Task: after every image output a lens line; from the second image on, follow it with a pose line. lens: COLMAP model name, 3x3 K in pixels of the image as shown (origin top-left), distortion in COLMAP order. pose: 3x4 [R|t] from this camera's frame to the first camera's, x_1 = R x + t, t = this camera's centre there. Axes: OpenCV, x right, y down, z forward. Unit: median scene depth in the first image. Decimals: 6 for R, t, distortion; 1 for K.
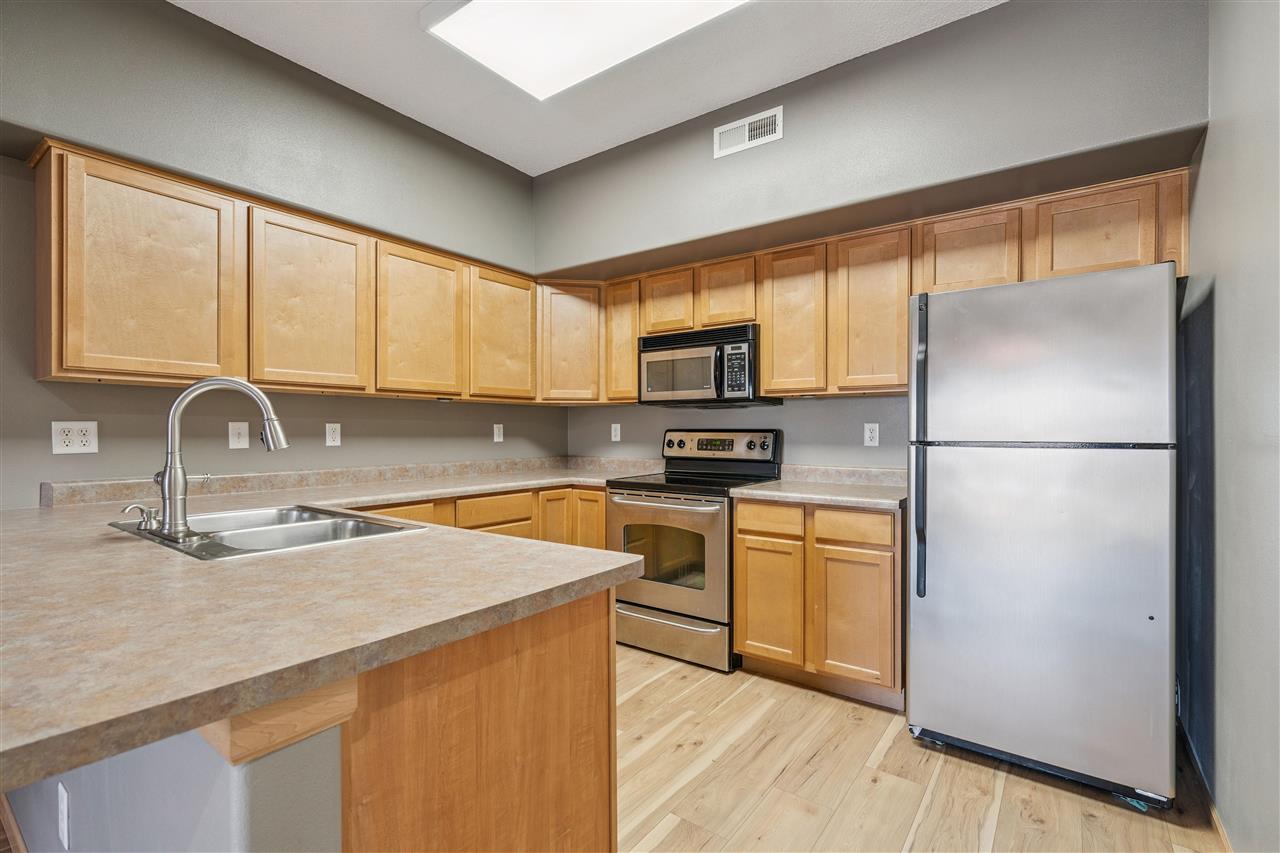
lens RADIAL K [[584.1, 0, 637.9], [0, 584.1, 429.4], [0, 0, 1]] dist [-0.003215, 0.000406]
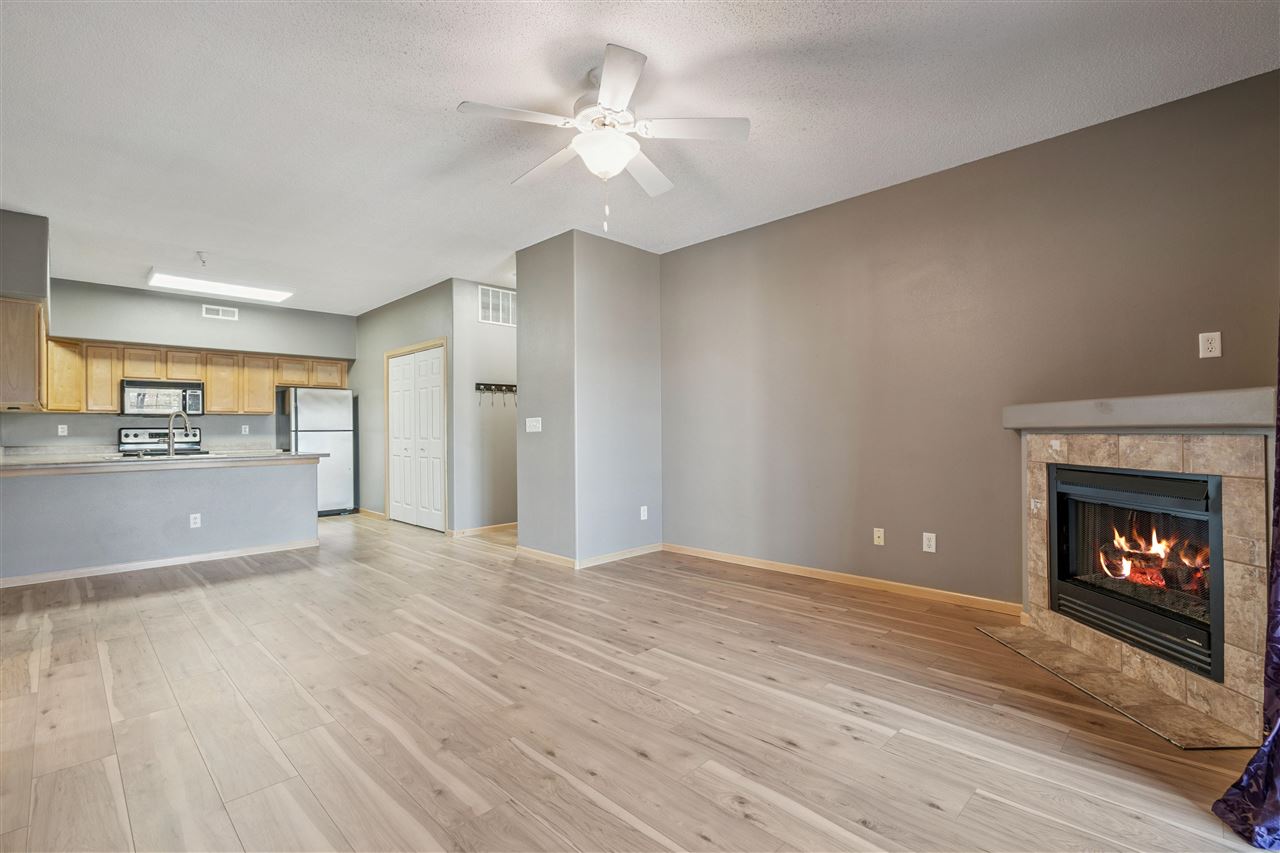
lens RADIAL K [[584.1, 0, 648.4], [0, 584.1, 428.0], [0, 0, 1]] dist [-0.003215, 0.000406]
pose [[0.135198, -0.002574, 0.990815, -1.760406], [0.004607, 0.999987, 0.001969, 0.004864], [-0.990808, 0.004298, 0.135208, -1.019259]]
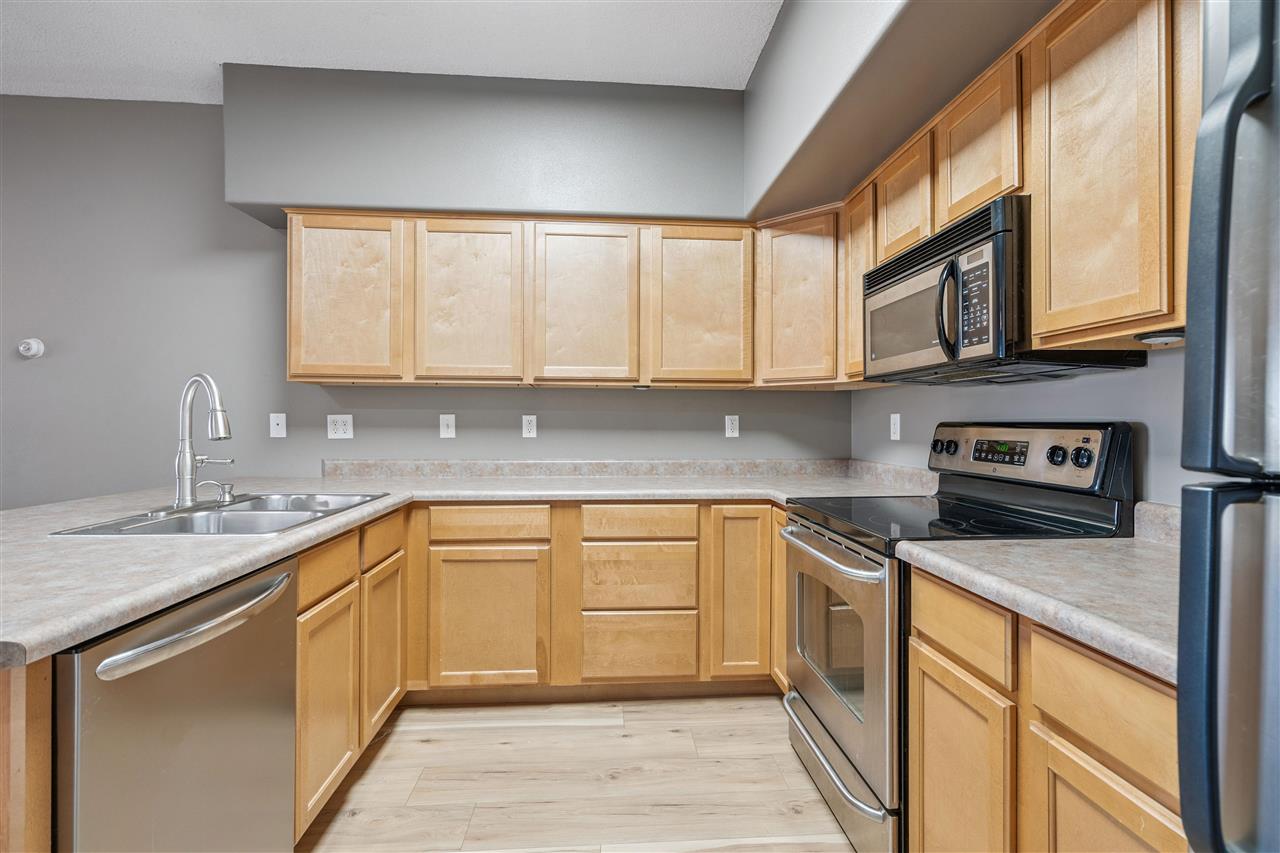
lens RADIAL K [[584.1, 0, 633.5], [0, 584.1, 420.8], [0, 0, 1]] dist [-0.003215, 0.000406]
pose [[0.650465, 0.000495, -0.759536, 0.335624], [-0.002960, 0.999994, -0.001883, 0.000612], [0.759530, 0.003473, 0.650463, 0.437858]]
